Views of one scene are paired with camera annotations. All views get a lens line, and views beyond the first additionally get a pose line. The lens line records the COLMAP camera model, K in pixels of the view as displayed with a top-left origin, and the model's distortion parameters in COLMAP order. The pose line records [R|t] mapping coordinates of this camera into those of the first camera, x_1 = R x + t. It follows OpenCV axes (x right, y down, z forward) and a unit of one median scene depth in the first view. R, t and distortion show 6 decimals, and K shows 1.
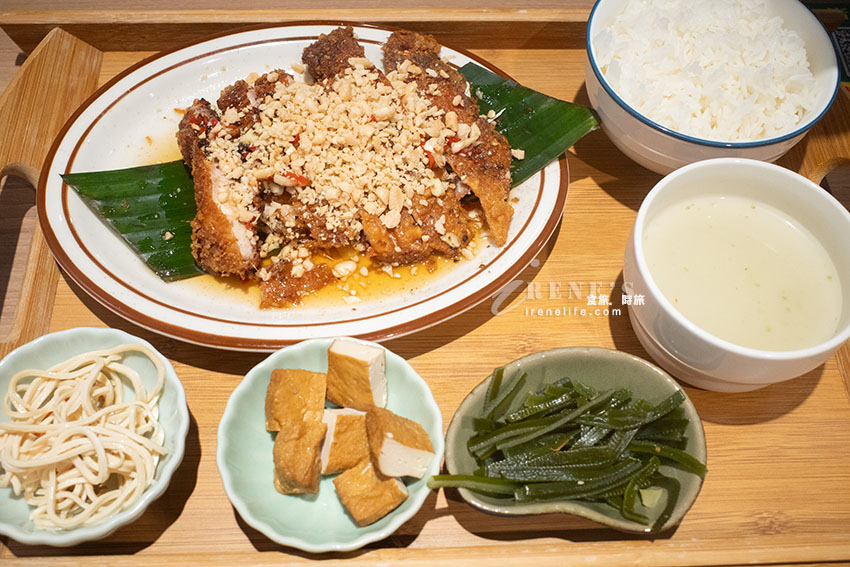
lens RADIAL K [[947.4, 0, 424.8], [0, 947.4, 285.3], [0, 0, 1]] dist [-0.046707, 0.000000]
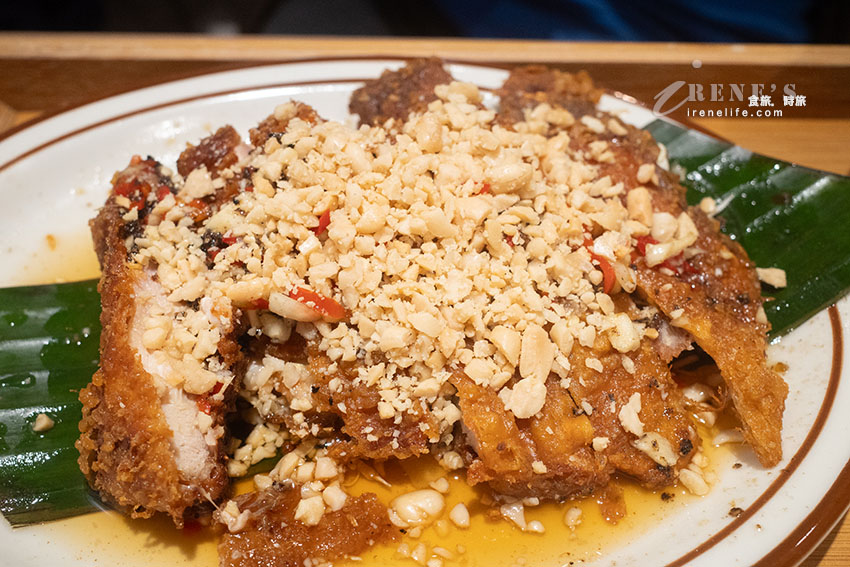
lens RADIAL K [[947.4, 0, 427.5], [0, 947.4, 285.6], [0, 0, 1]] dist [-0.046707, 0.000000]
pose [[0.997957, 0.017587, -0.061426, -0.053871], [-0.030969, 0.974036, -0.224263, -0.019792], [0.055887, 0.225707, 0.972591, 0.544516]]
